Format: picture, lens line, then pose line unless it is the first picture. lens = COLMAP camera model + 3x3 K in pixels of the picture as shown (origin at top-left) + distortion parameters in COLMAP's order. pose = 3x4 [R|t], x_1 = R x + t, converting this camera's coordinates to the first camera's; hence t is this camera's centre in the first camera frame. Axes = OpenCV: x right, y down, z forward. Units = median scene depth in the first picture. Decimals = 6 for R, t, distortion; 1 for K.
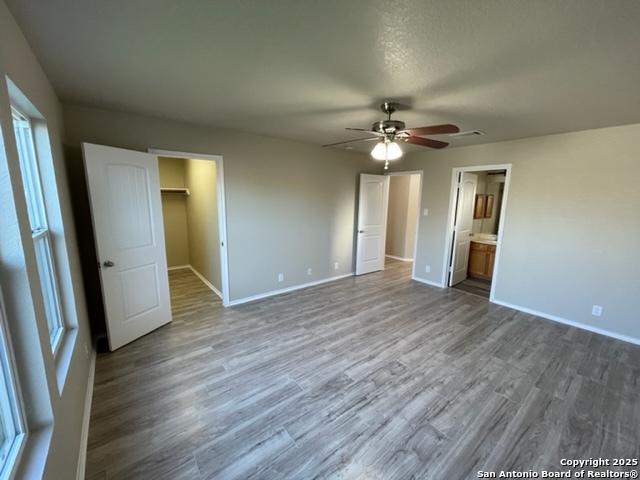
lens RADIAL K [[259.4, 0, 316.4], [0, 259.4, 240.3], [0, 0, 1]] dist [-0.006934, 0.001572]
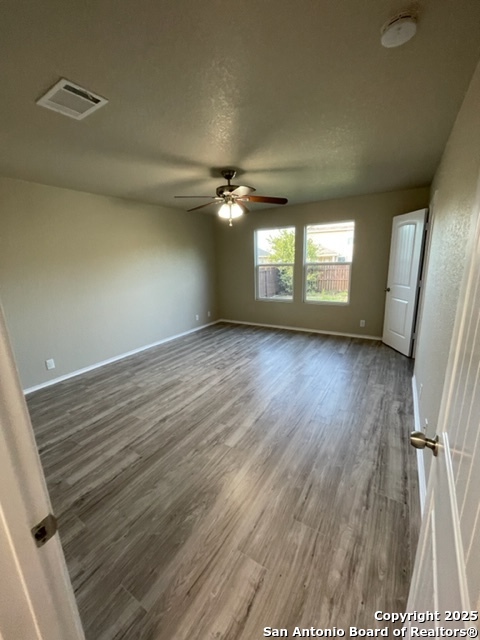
lens RADIAL K [[259.4, 0, 237.6], [0, 259.4, 318.4], [0, 0, 1]] dist [-0.006934, 0.001572]
pose [[-0.940531, 0.093313, -0.326642, 0.570176], [-0.037251, 0.927406, 0.372196, -0.274549], [0.337660, 0.362230, -0.868778, 1.873509]]
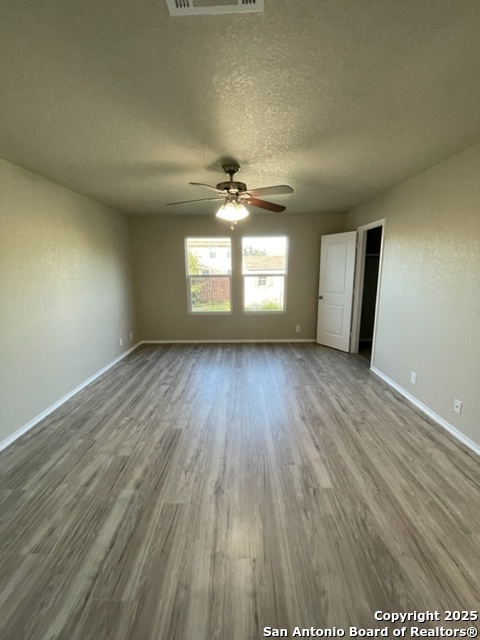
lens RADIAL K [[259.4, 0, 238.6], [0, 259.4, 317.2], [0, 0, 1]] dist [-0.006934, 0.001572]
pose [[-0.626619, 0.139301, -0.766775, 0.926957], [-0.129248, 0.951694, 0.278519, -0.195032], [0.768533, 0.273630, -0.578345, 1.446707]]
